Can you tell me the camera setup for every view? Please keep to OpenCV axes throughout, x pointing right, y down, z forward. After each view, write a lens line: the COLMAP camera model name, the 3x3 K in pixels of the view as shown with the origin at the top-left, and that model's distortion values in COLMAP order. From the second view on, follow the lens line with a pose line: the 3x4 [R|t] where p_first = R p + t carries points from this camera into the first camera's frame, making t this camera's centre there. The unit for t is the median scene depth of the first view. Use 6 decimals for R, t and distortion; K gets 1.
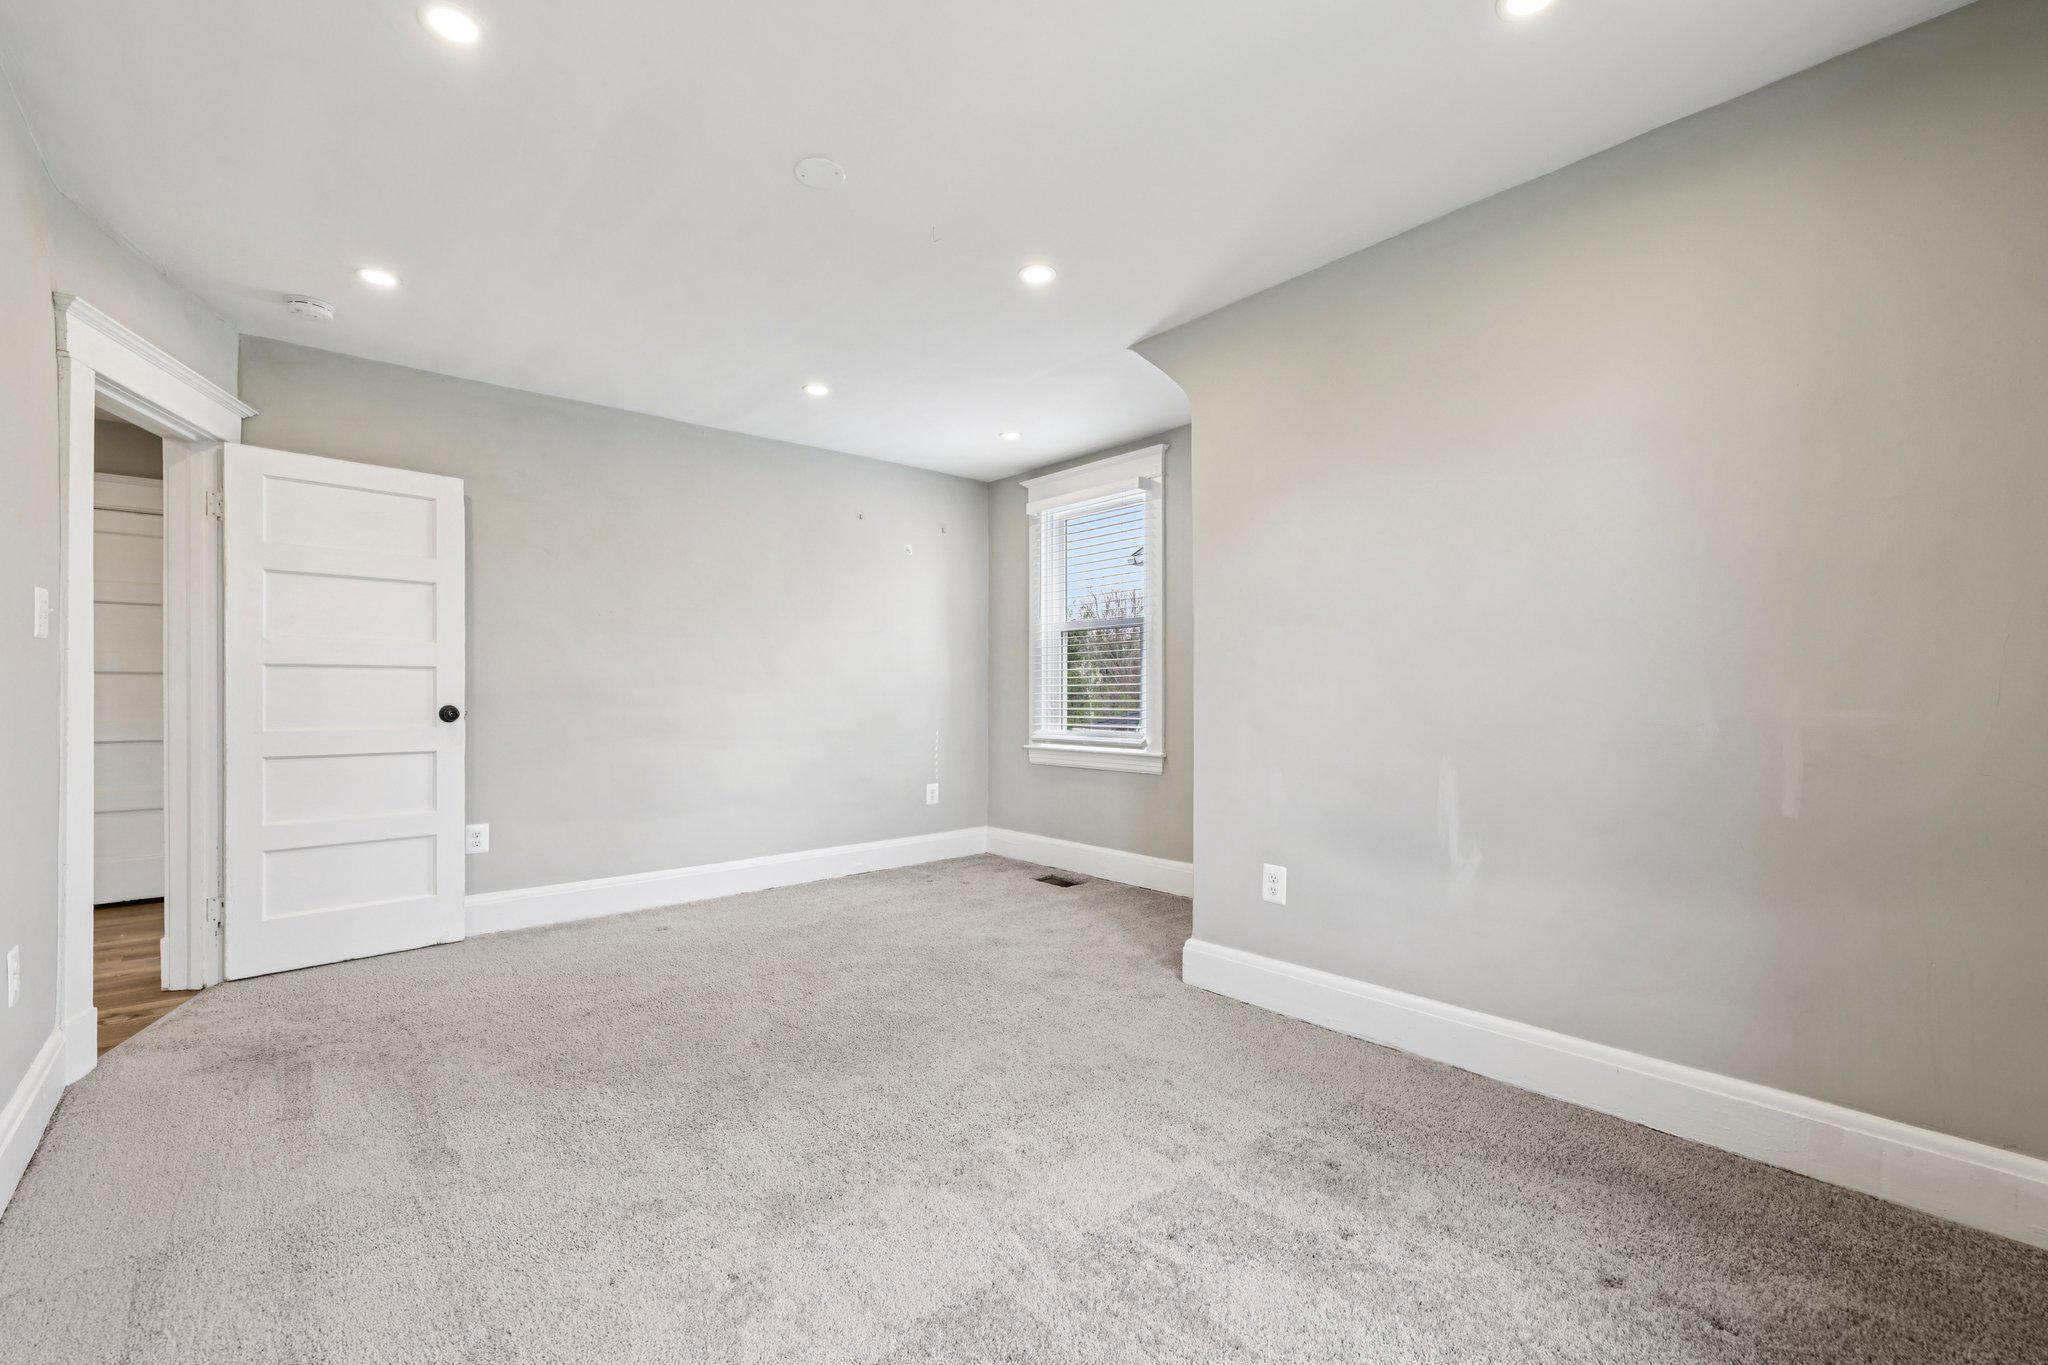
lens RADIAL K [[870.1, 0, 1020.4], [0, 870.1, 676.0], [0, 0, 1]] dist [-0.003502, 0.000201]
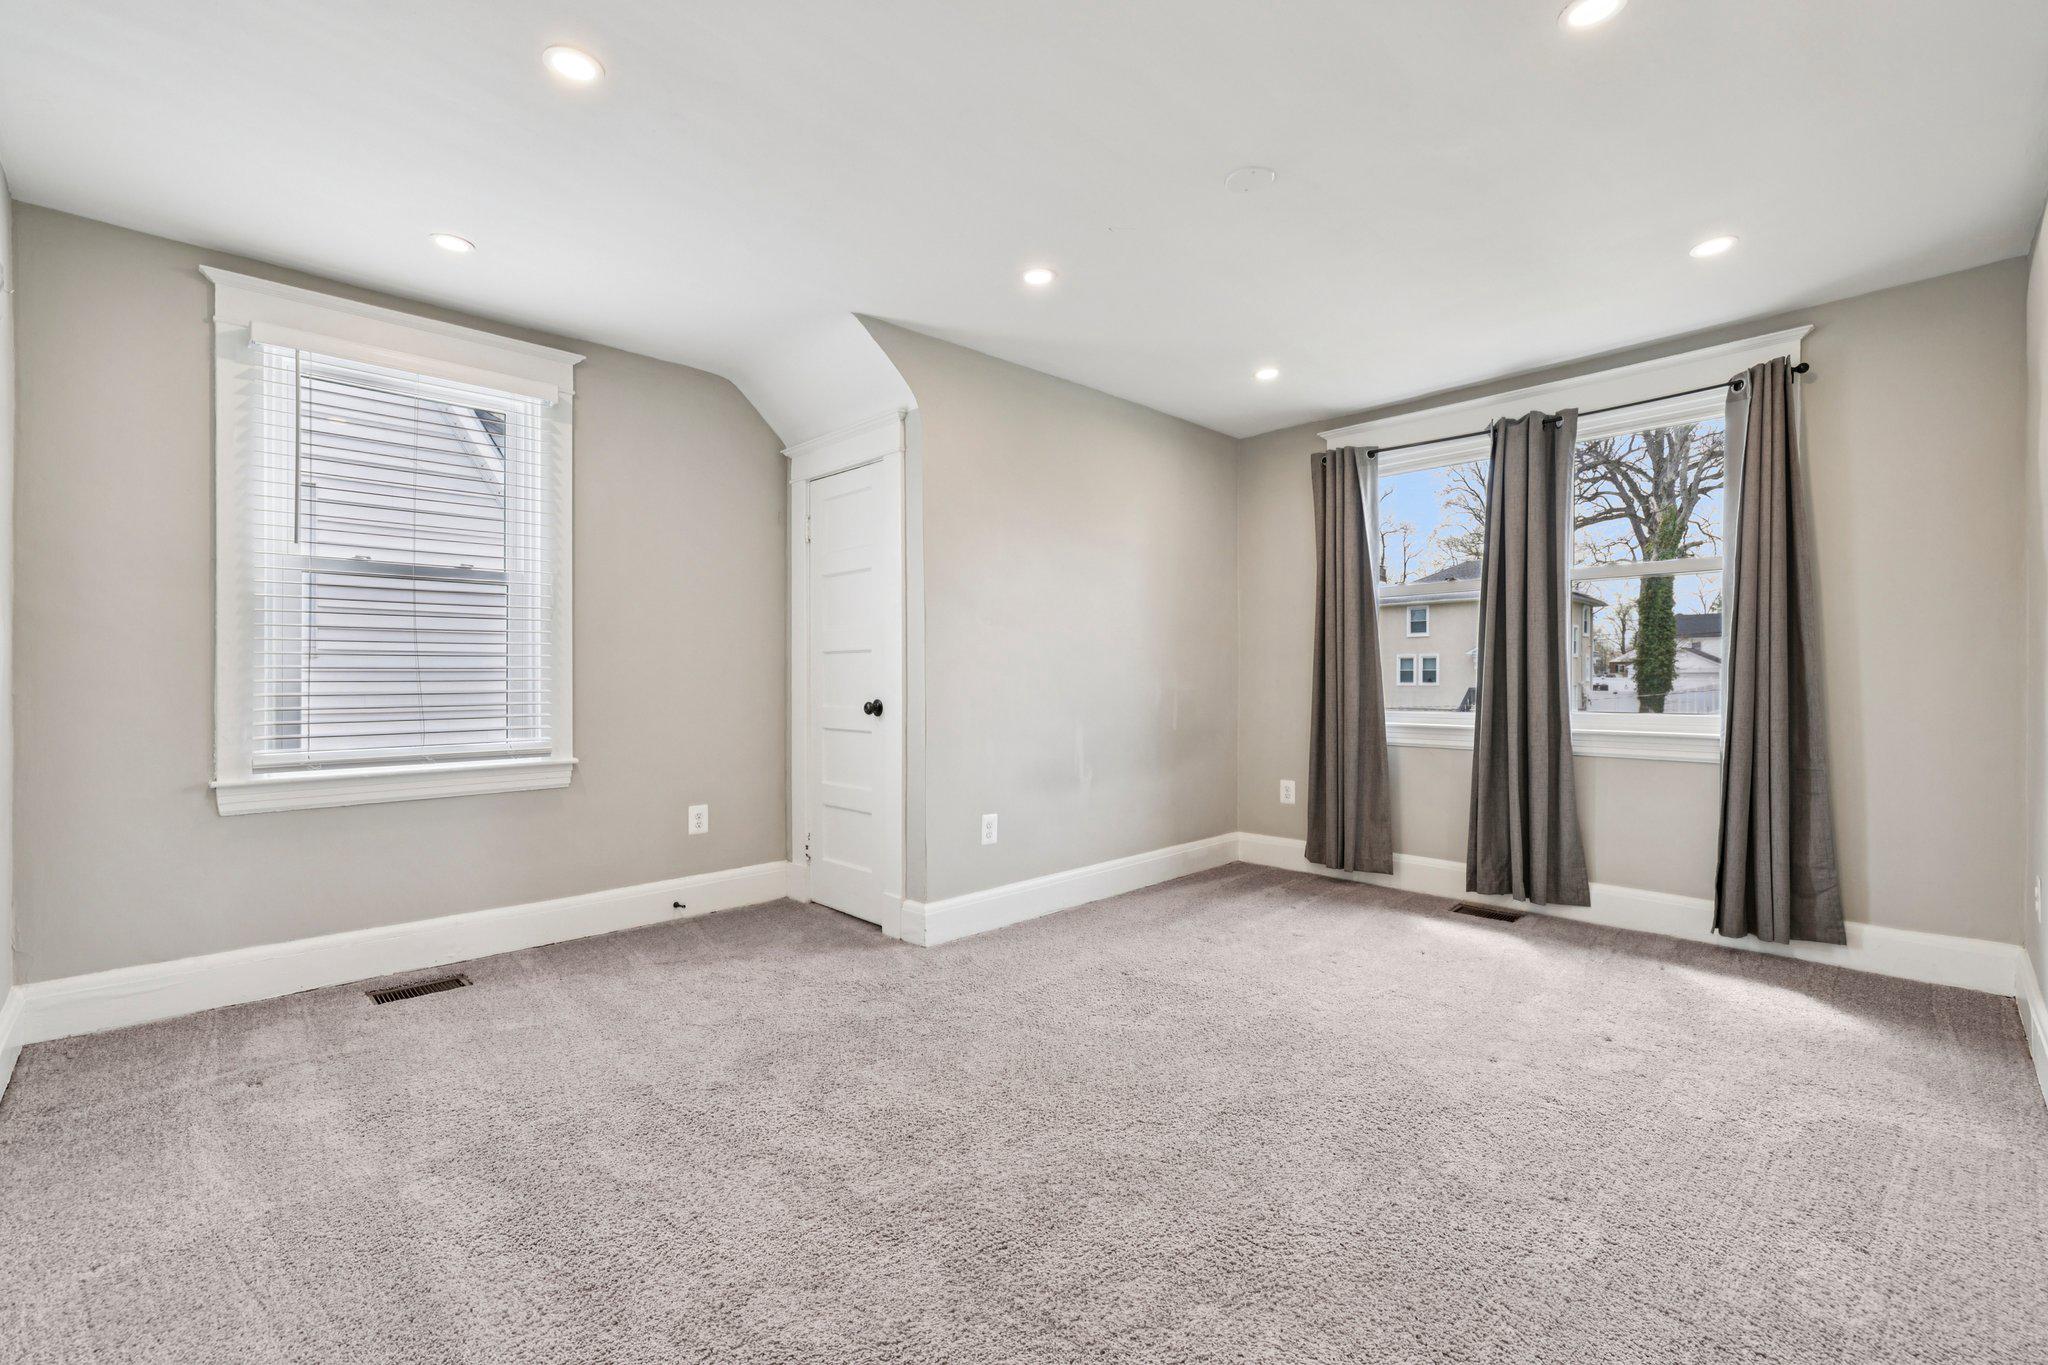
lens RADIAL K [[870.1, 0, 1018.0], [0, 870.1, 665.8], [0, 0, 1]] dist [-0.003502, 0.000201]
pose [[-0.043219, 0.012417, 0.998988, -0.614001], [-0.016217, 0.999782, -0.013129, 0.011077], [-0.998934, -0.016768, -0.043009, 0.640183]]
